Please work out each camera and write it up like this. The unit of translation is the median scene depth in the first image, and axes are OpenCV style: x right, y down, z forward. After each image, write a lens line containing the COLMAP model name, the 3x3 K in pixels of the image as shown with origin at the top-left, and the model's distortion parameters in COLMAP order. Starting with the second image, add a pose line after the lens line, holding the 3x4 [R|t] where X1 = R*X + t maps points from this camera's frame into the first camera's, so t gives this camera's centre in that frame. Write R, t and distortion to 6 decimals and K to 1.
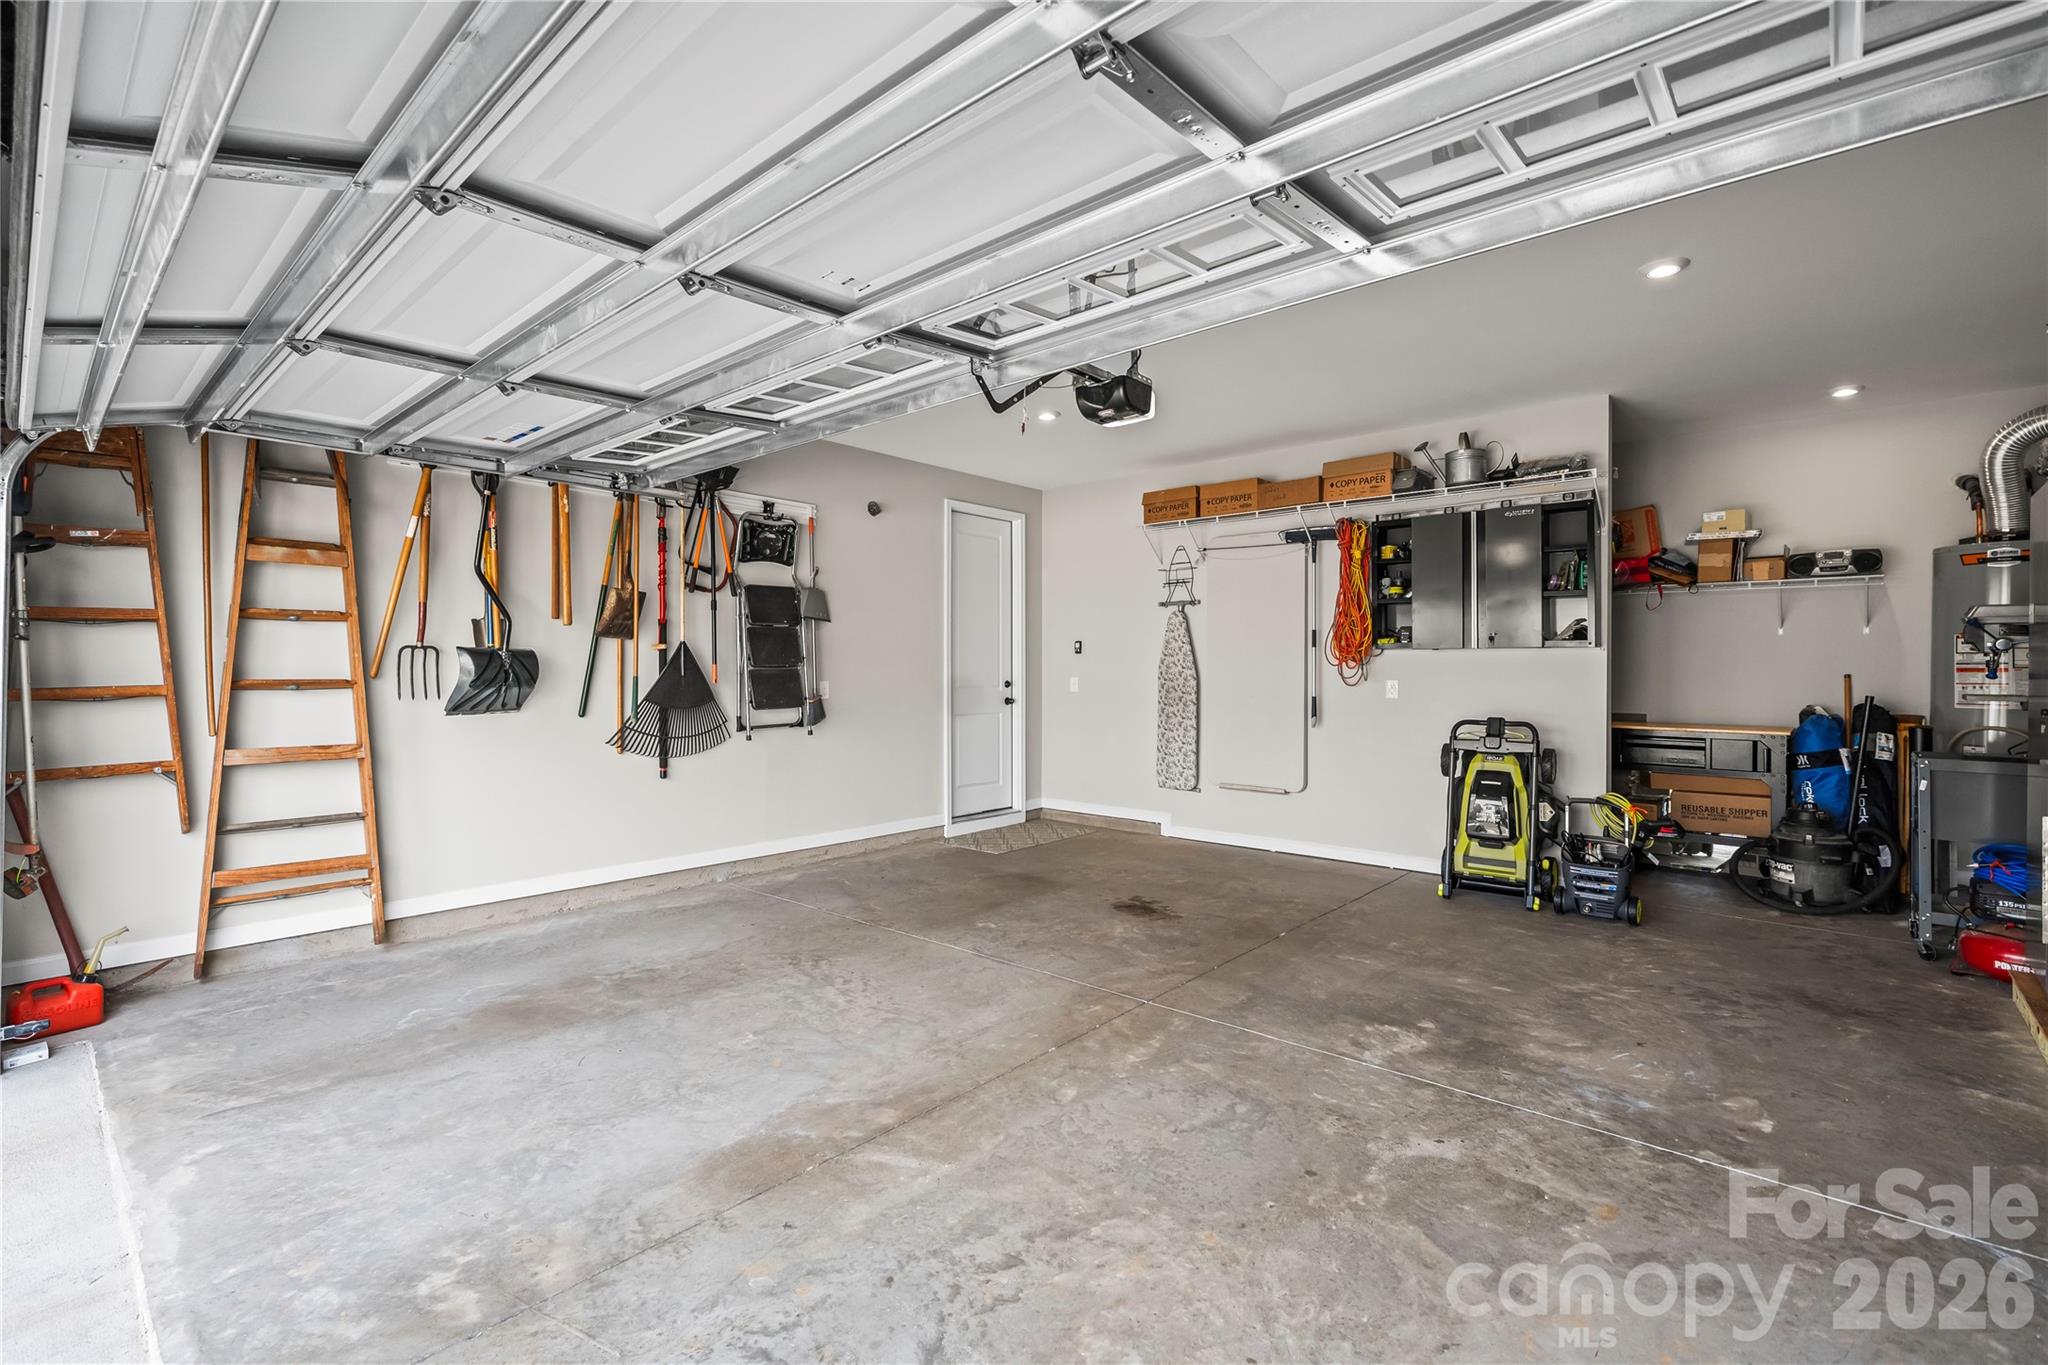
lens RADIAL K [[919.5, 0, 1024.0], [0, 919.5, 682.5], [0, 0, 1]] dist [-0.000231, 0.000516]
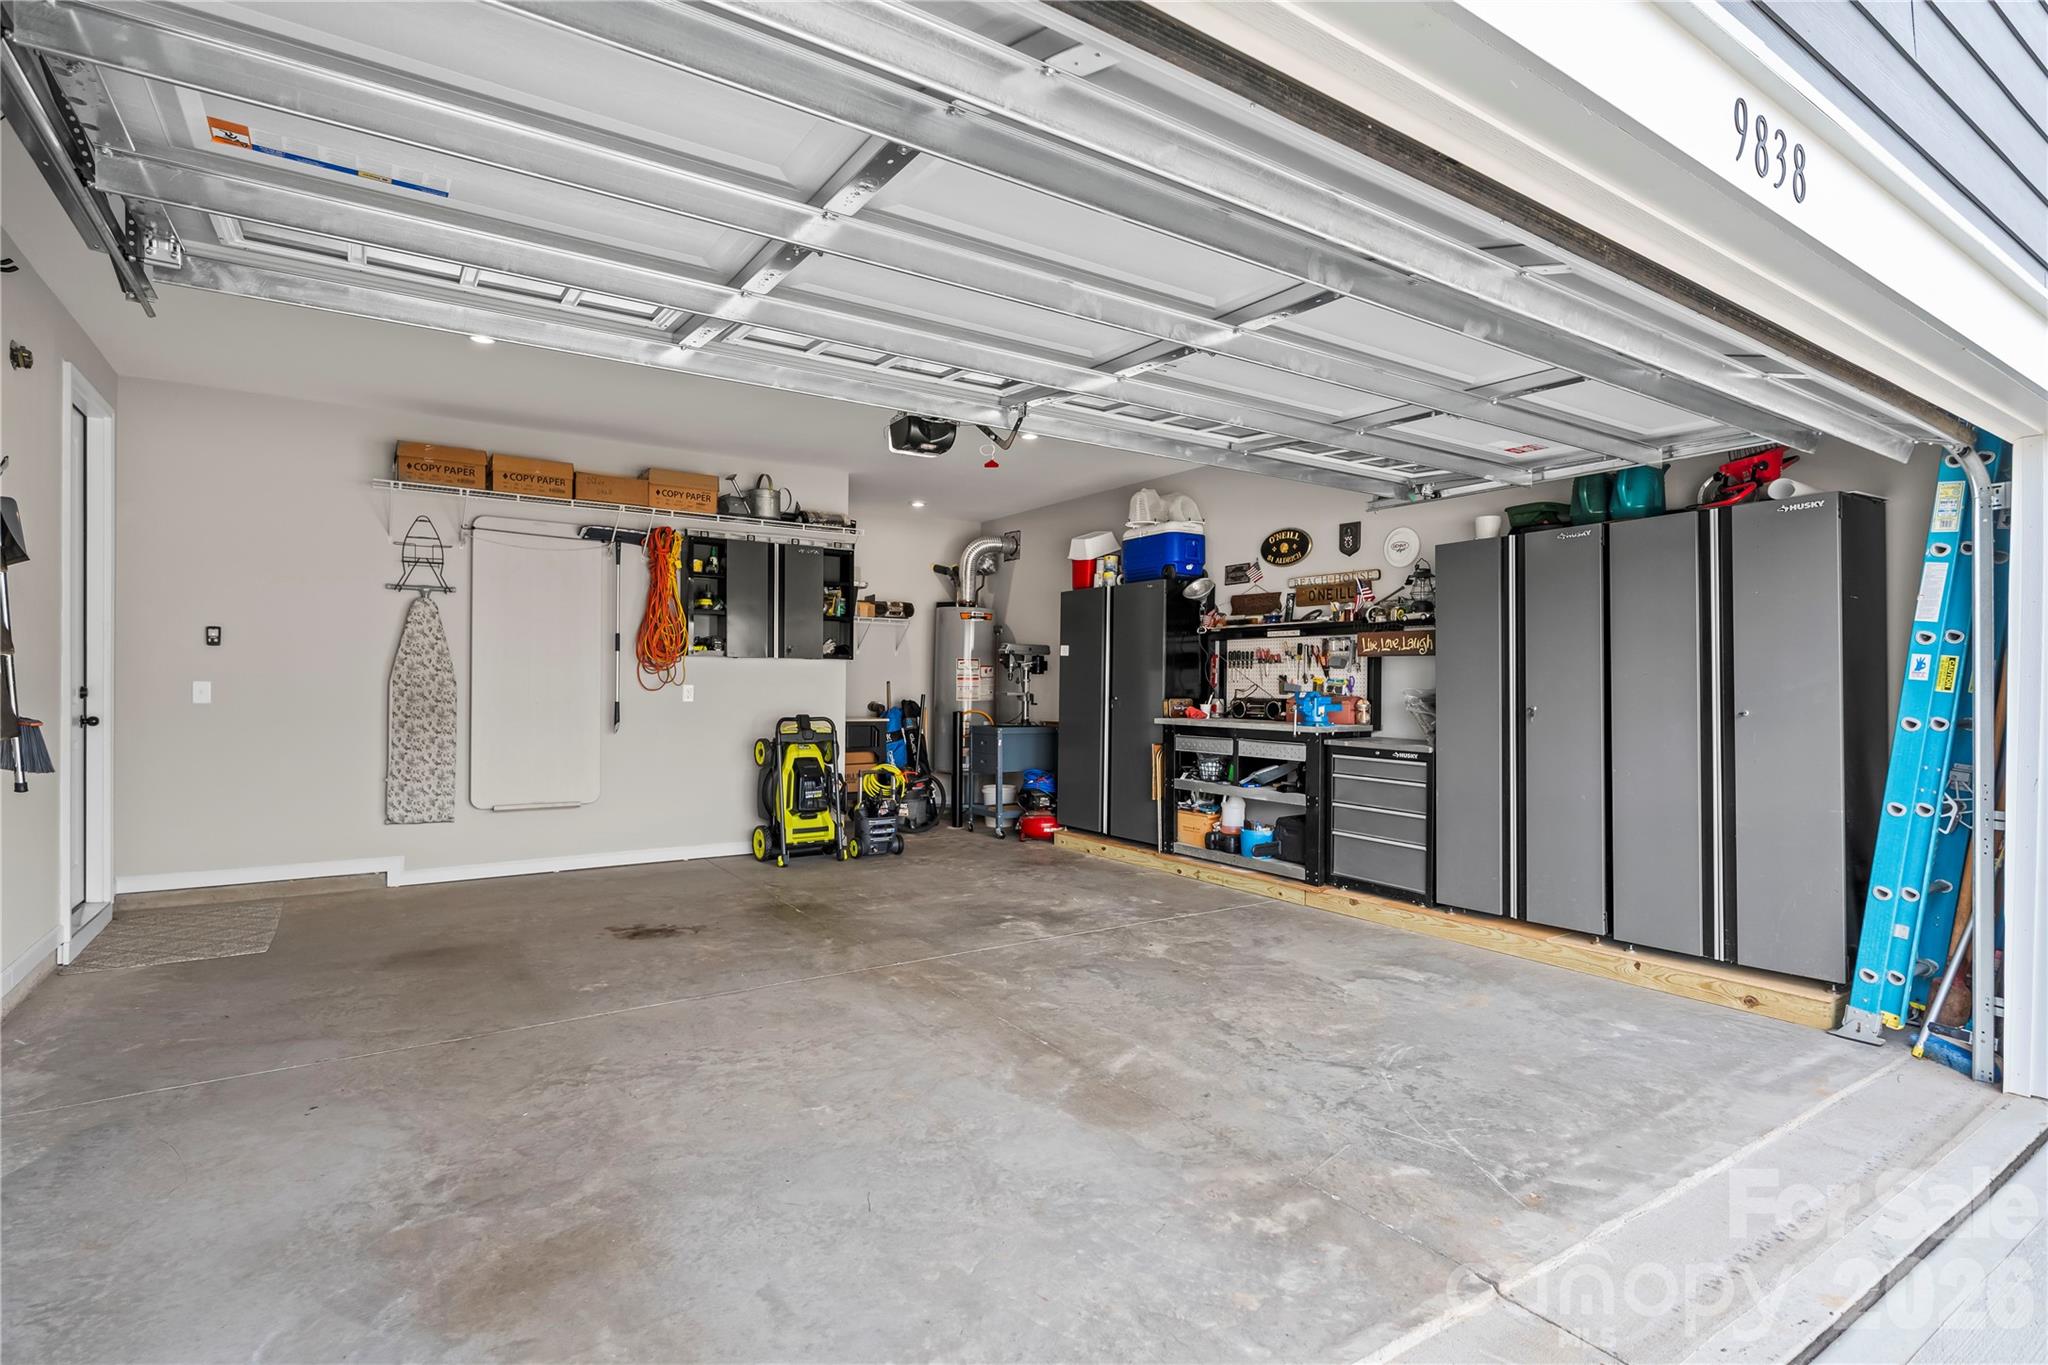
lens RADIAL K [[998.5, 0, 1024.0], [0, 998.5, 682.5], [0, 0, 1]] dist [-0.001780, -0.000002]
pose [[0.247997, 0.003453, 0.968755, -1.000385], [0.007711, 0.999955, -0.005538, 0.007587], [-0.968730, 0.008843, 0.247959, 0.529294]]
